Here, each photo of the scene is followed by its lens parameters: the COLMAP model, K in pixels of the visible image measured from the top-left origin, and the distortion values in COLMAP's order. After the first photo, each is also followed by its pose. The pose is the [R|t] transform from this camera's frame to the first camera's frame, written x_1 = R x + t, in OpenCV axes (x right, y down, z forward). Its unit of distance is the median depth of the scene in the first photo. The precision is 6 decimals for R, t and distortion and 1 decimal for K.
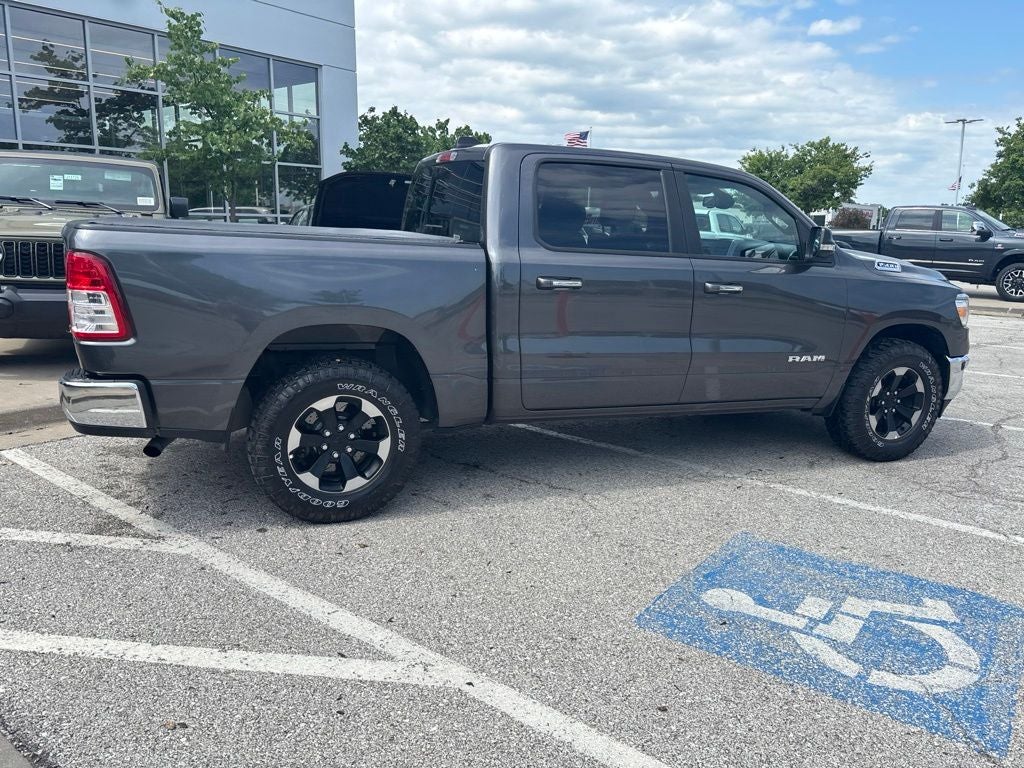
lens RADIAL K [[774.9, 0, 511.9], [0, 774.9, 381.2], [0, 0, 1]] dist [0.048025, -0.055783]
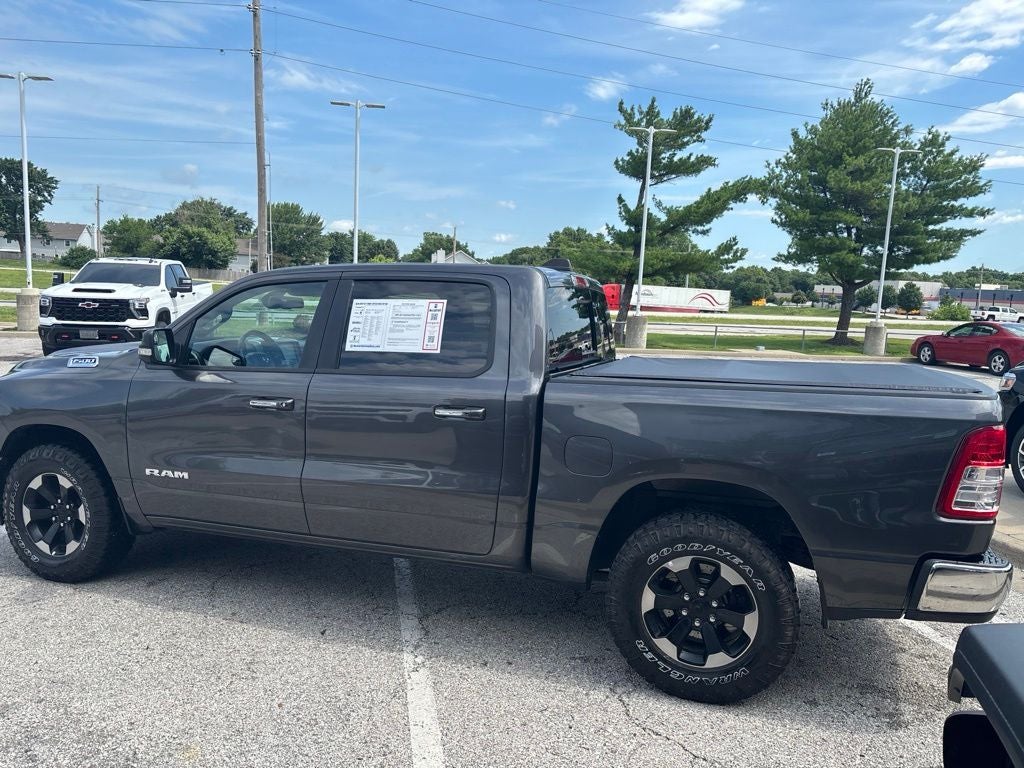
lens RADIAL K [[774.9, 0, 510.3], [0, 774.9, 389.3], [0, 0, 1]] dist [0.048025, -0.055783]
pose [[-0.745870, -0.131626, 0.652956, -0.642399], [0.077250, 0.956572, 0.281073, -0.425686], [-0.661596, 0.260085, -0.703311, 1.724343]]
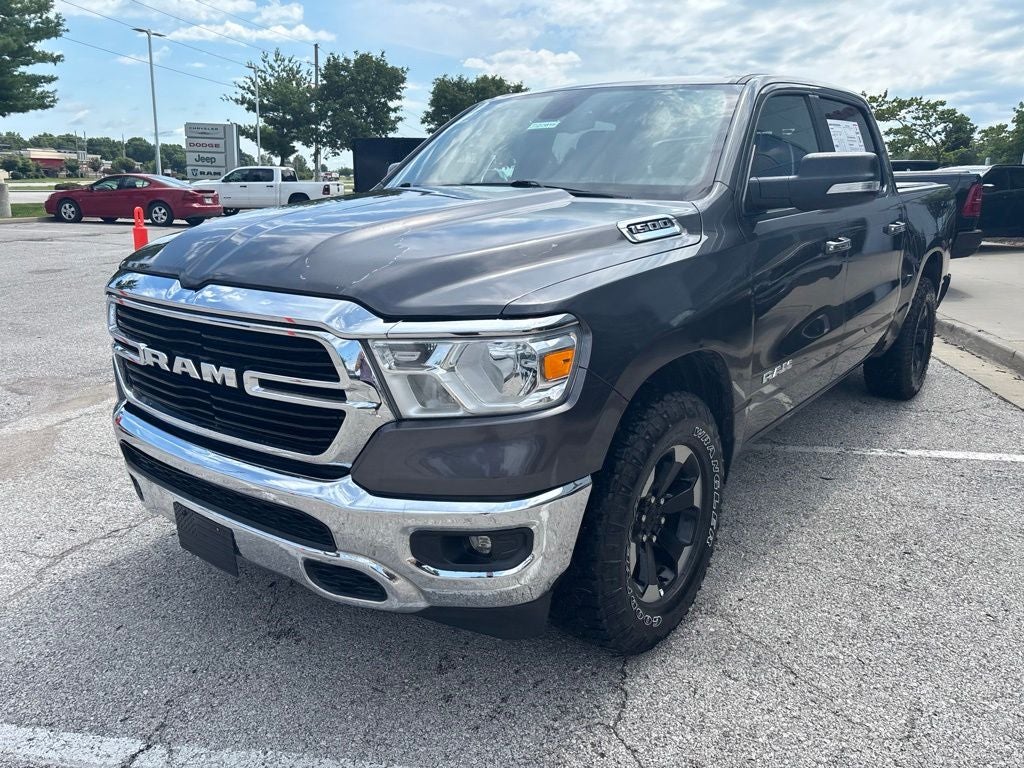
lens RADIAL K [[774.9, 0, 508.8], [0, 774.9, 385.5], [0, 0, 1]] dist [0.048025, -0.055783]
pose [[-0.868326, 0.088371, -0.488057, 0.710105], [-0.132455, 0.906948, 0.399876, -0.323254], [0.477980, 0.411869, -0.775822, 1.767244]]
